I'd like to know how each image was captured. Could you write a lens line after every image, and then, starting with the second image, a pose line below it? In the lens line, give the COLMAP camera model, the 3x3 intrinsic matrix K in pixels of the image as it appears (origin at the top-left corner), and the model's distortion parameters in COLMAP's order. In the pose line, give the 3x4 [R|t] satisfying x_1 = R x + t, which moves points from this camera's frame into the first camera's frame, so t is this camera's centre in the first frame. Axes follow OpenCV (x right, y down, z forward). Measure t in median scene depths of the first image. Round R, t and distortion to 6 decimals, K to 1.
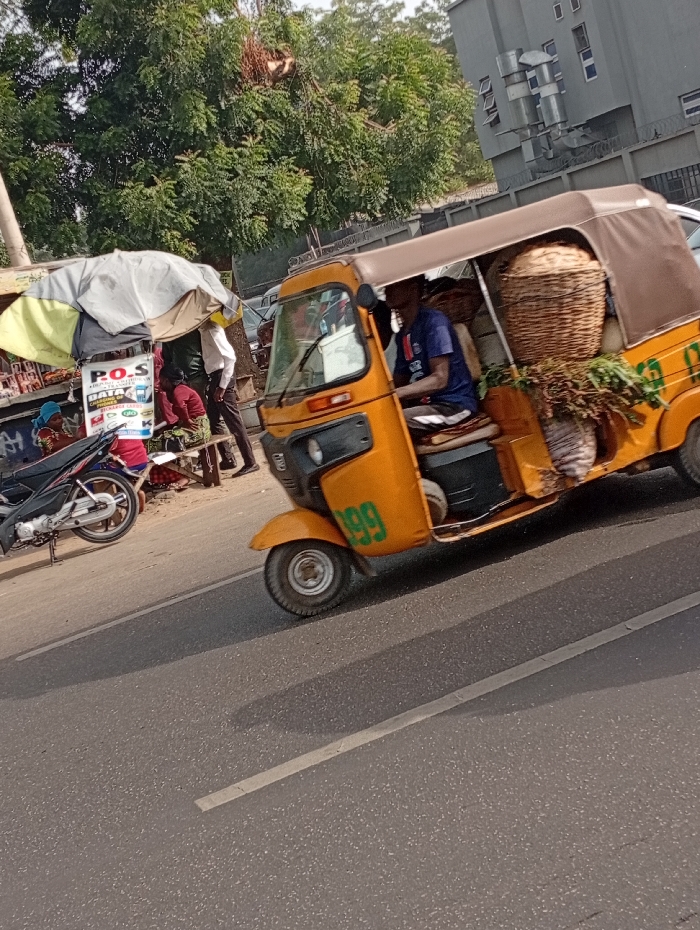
lens RADIAL K [[1435.2, 0, 350.0], [0, 1435.2, 465.0], [0, 0, 1]] dist [0.011892, 0.027886]
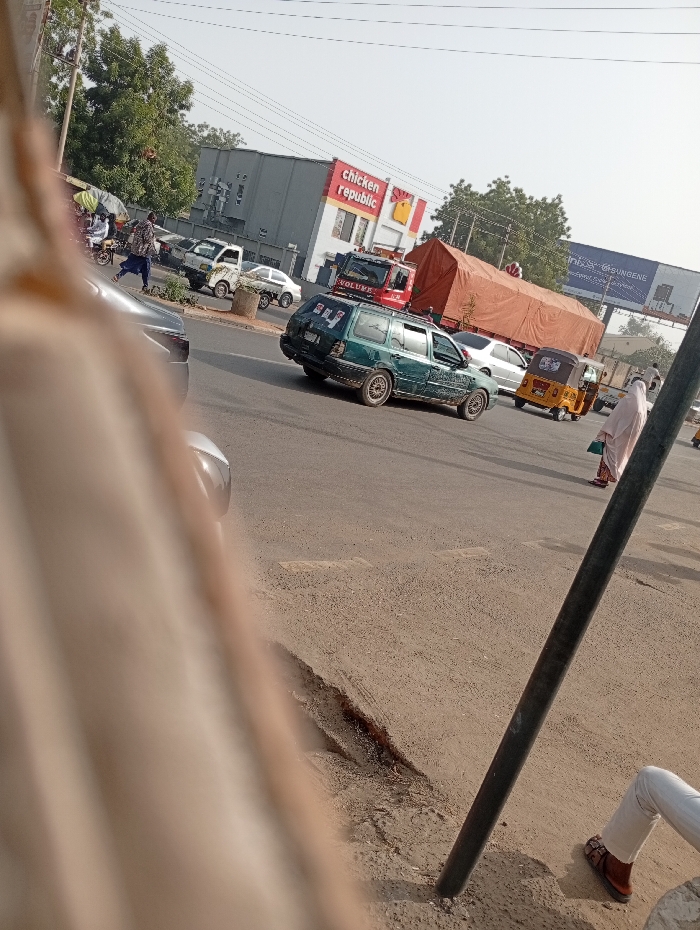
lens RADIAL K [[728.1, 0, 350.0], [0, 728.1, 465.0], [0, 0, 1]] dist [0.082525, -0.161265]
pose [[0.799138, 0.409626, 0.439983, -0.080404], [-0.456698, 0.889621, 0.001259, 0.082621], [-0.390902, -0.201945, 0.898005, -0.482276]]
